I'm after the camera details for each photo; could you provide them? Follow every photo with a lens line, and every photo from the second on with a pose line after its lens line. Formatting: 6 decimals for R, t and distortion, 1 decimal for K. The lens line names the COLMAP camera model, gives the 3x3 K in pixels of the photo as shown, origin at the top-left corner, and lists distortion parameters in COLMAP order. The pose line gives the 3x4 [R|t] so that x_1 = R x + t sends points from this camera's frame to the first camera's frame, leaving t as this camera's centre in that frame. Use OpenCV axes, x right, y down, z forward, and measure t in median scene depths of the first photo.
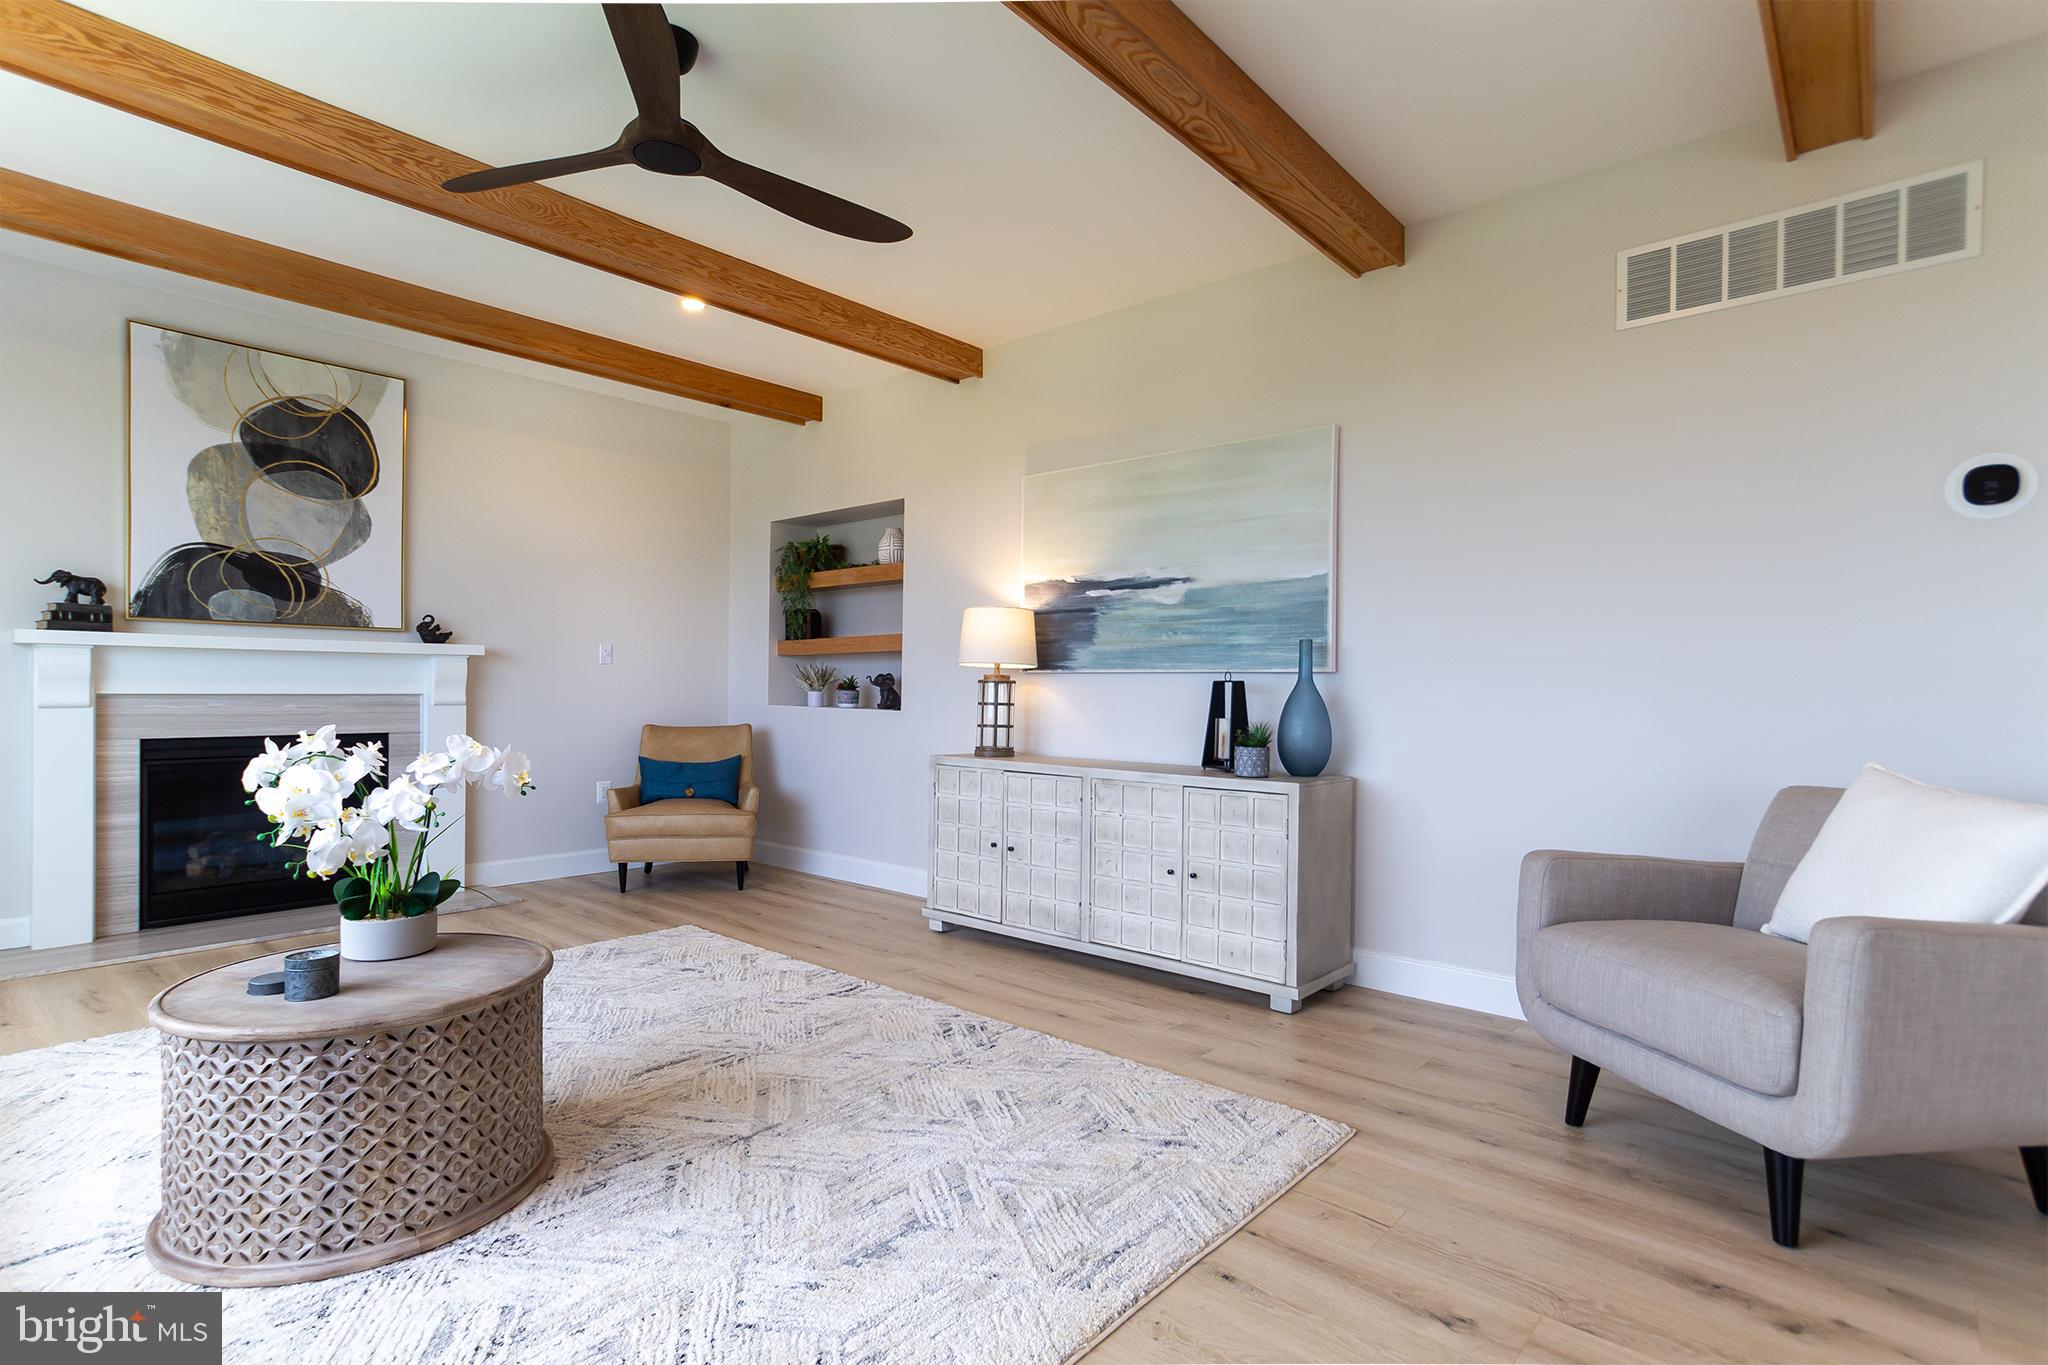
lens RADIAL K [[987.5, 0, 975.2], [0, 987.5, 692.2], [0, 0, 1]] dist [-0.018245, 0.018561]
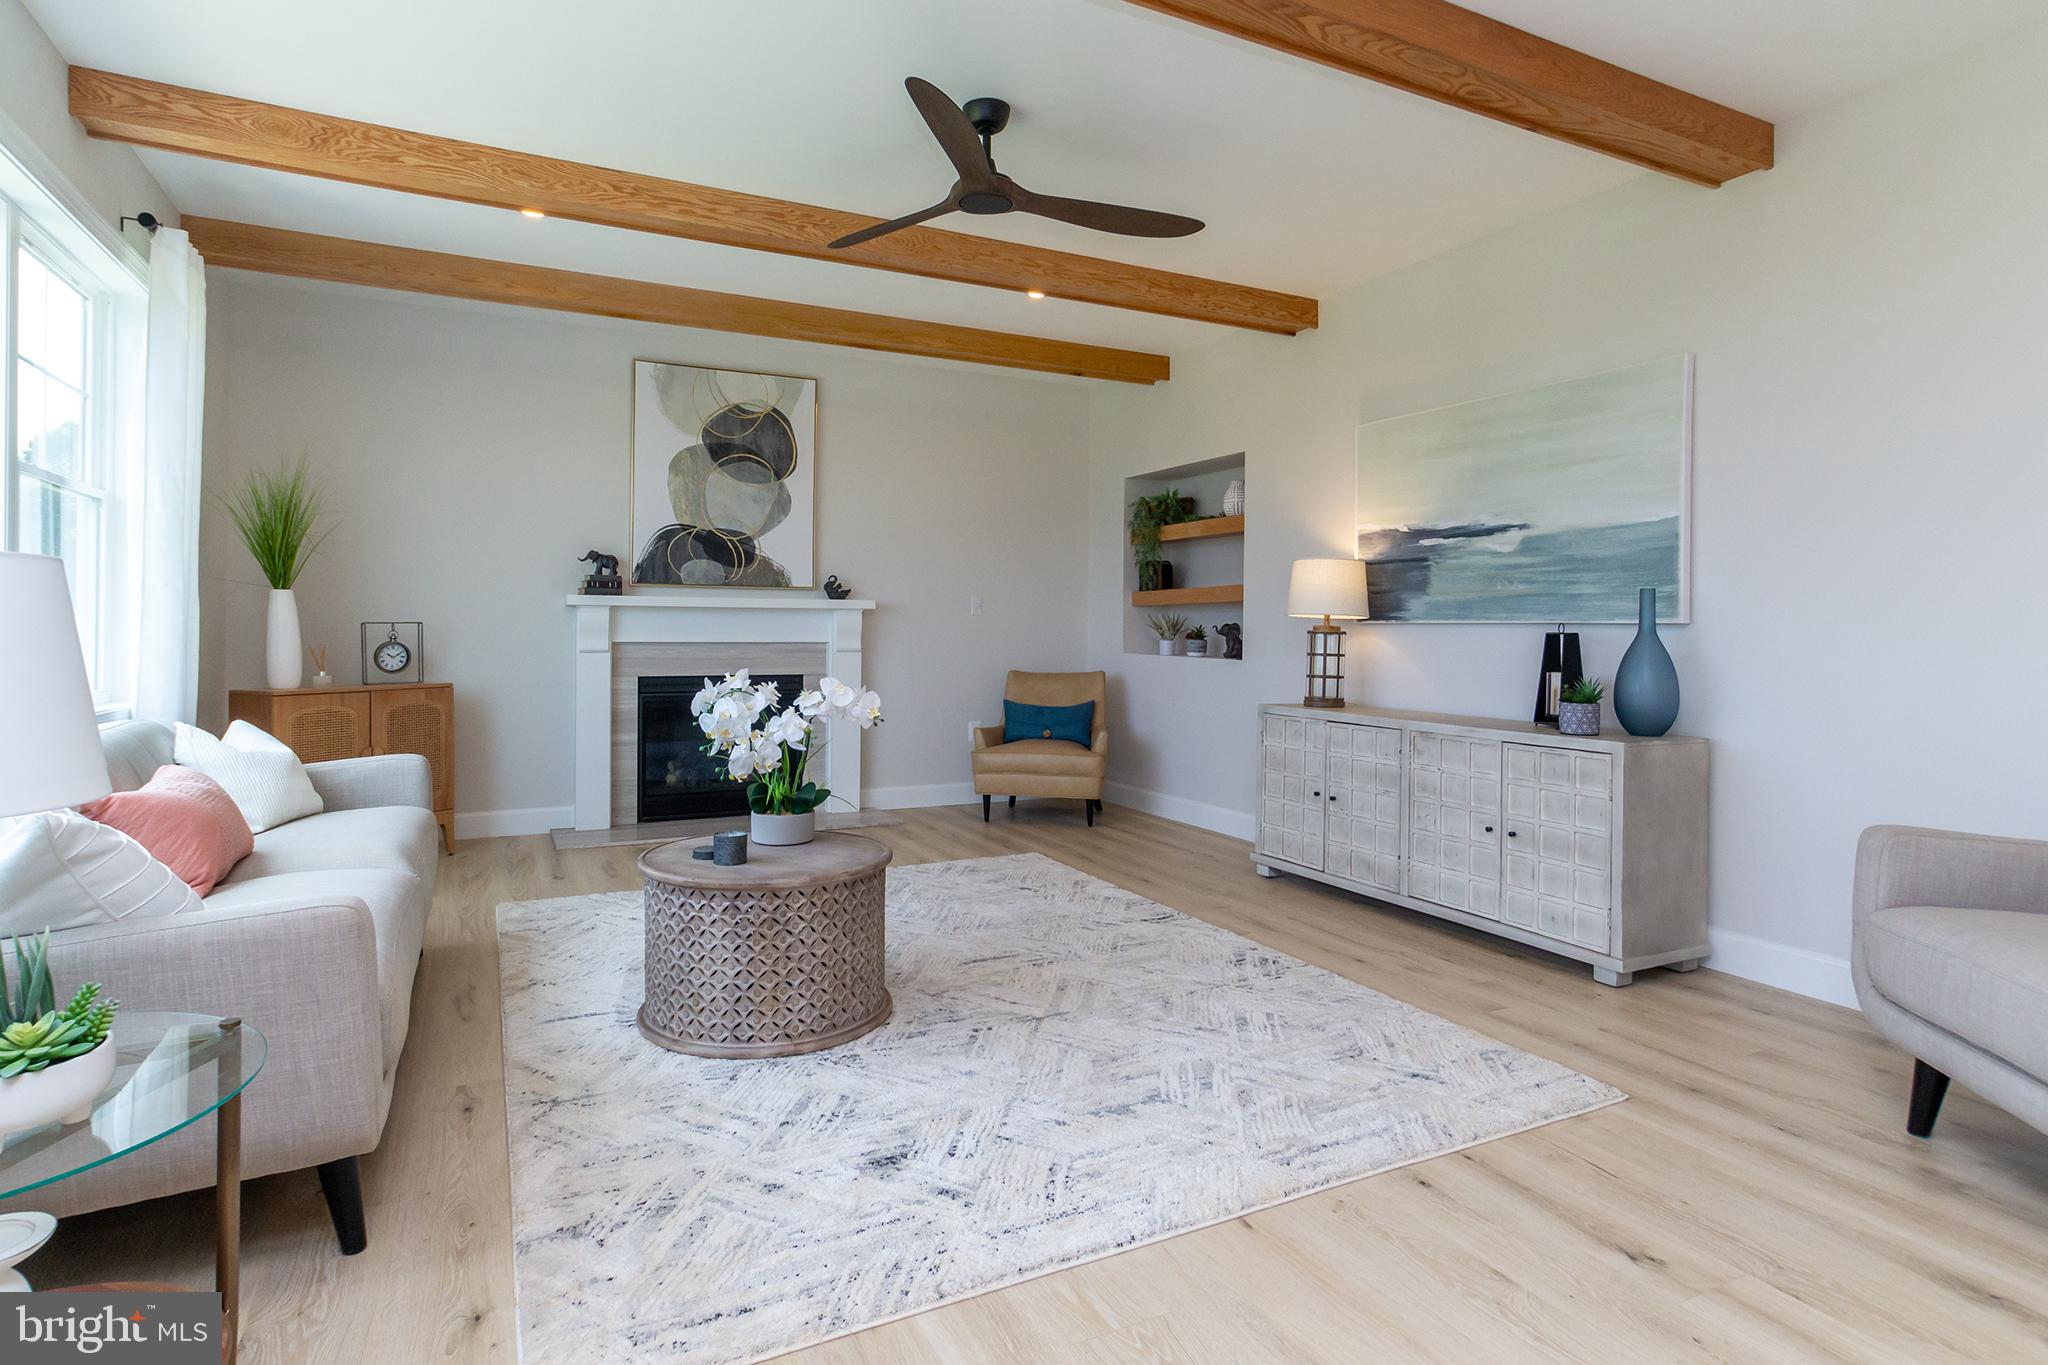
lens RADIAL K [[1040.1, 0, 986.7], [0, 1040.1, 626.7], [0, 0, 1]] dist [-0.030761, 0.020755]
pose [[0.927242, -0.002139, -0.374456, 0.100372], [-0.001722, 0.999949, -0.009977, -0.005742], [0.374459, 0.009896, 0.927191, -0.108163]]
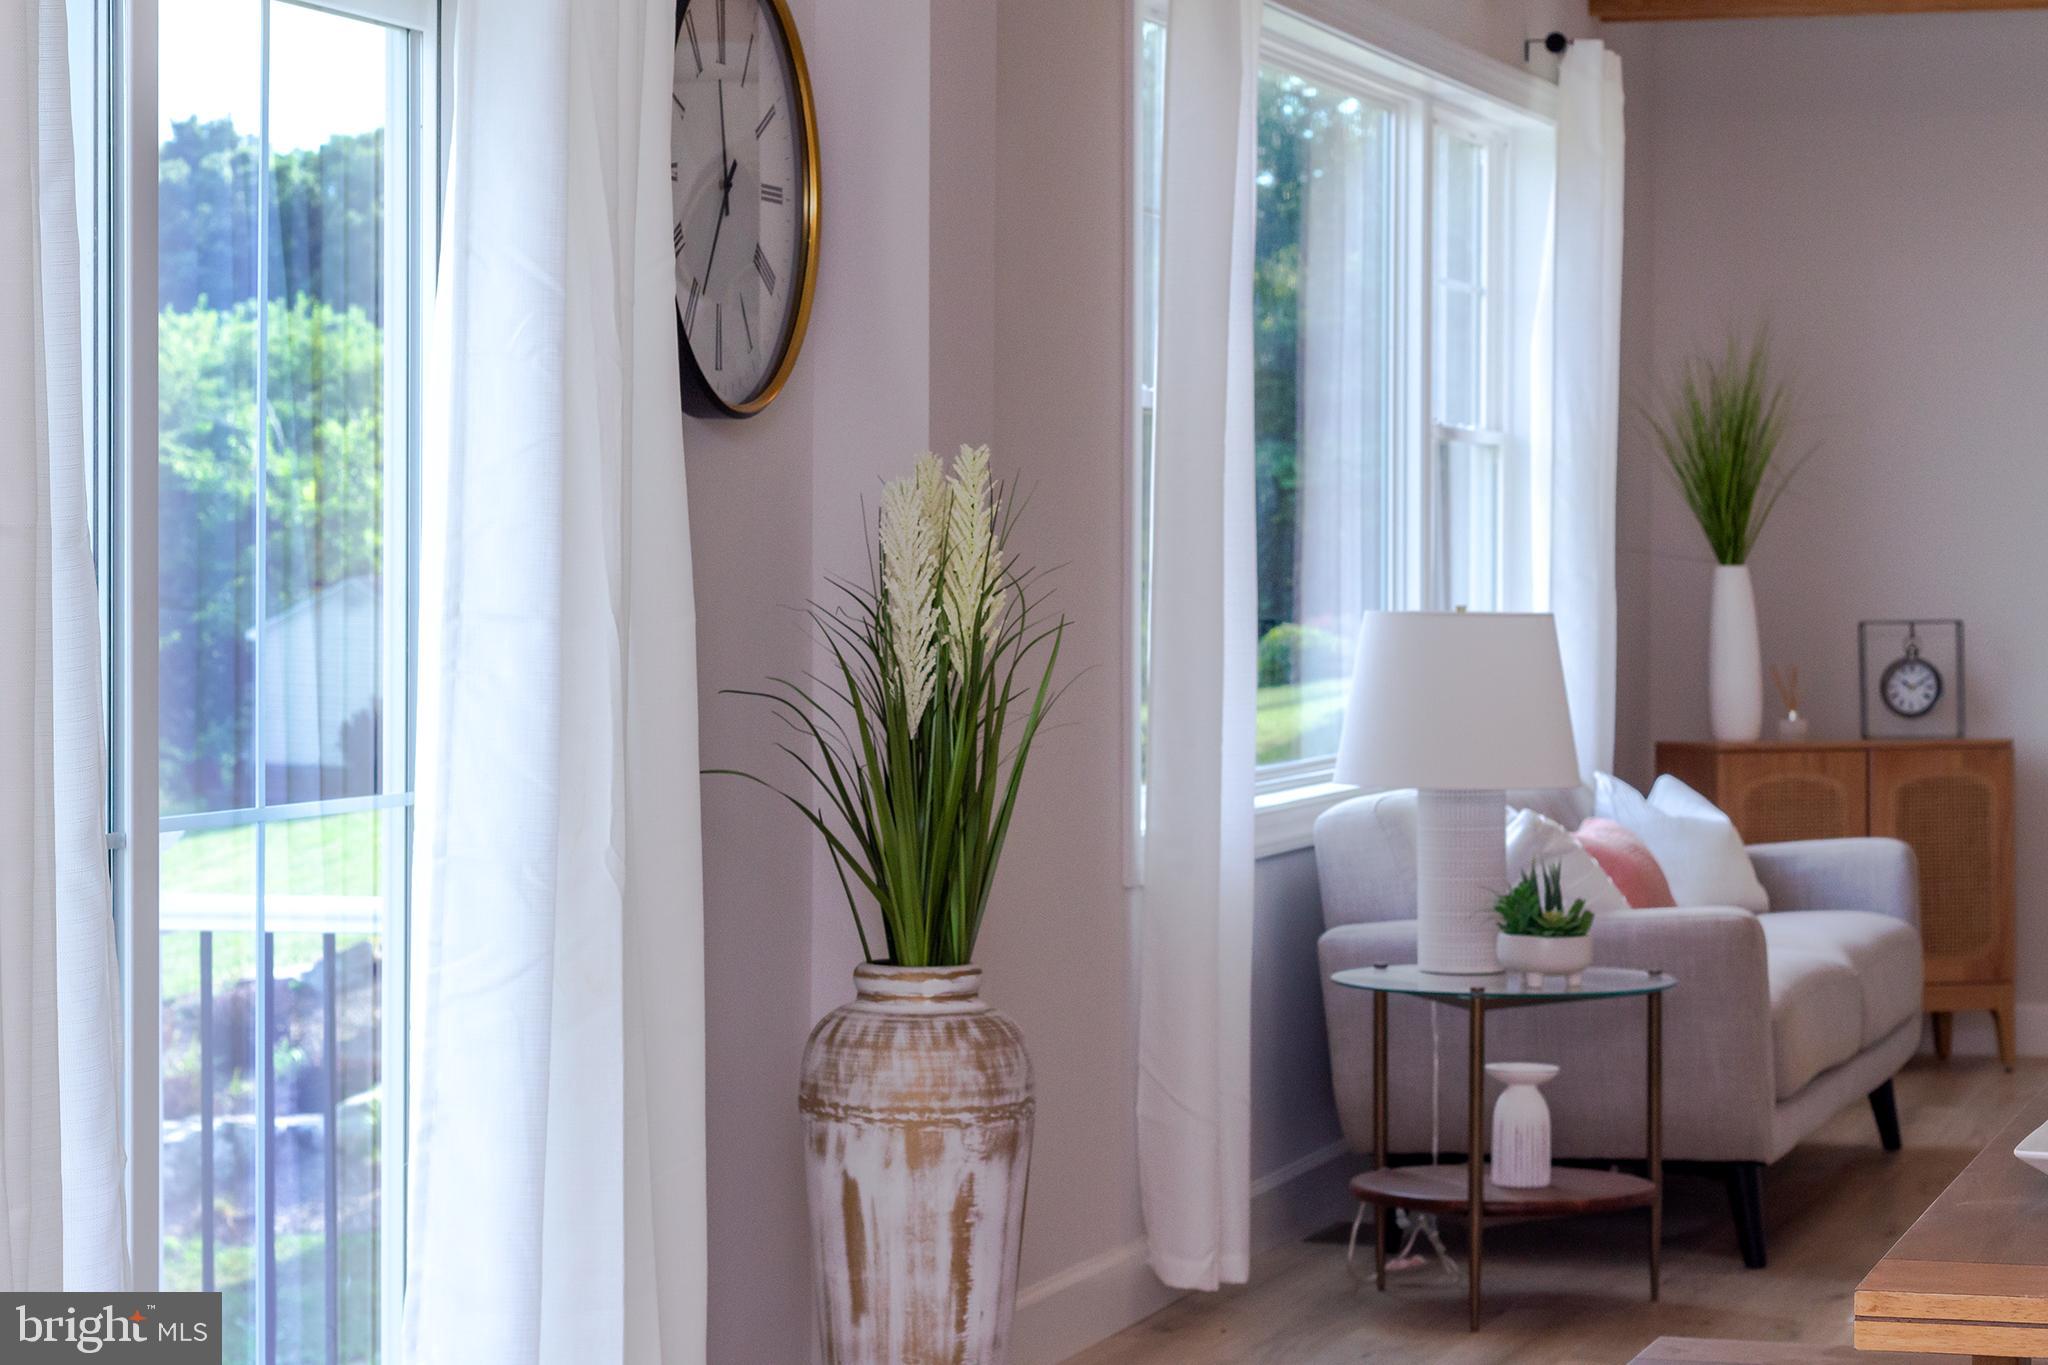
lens RADIAL K [[4505.9, 0, 1019.1], [0, 4505.9, 684.9], [0, 0, 1]] dist [0.004794, 0.000000]
pose [[0.400024, 0.017400, -0.916339, 1.378547], [-0.001817, 0.999833, 0.018192, -0.033247], [0.916503, -0.005612, 0.399989, -0.894308]]
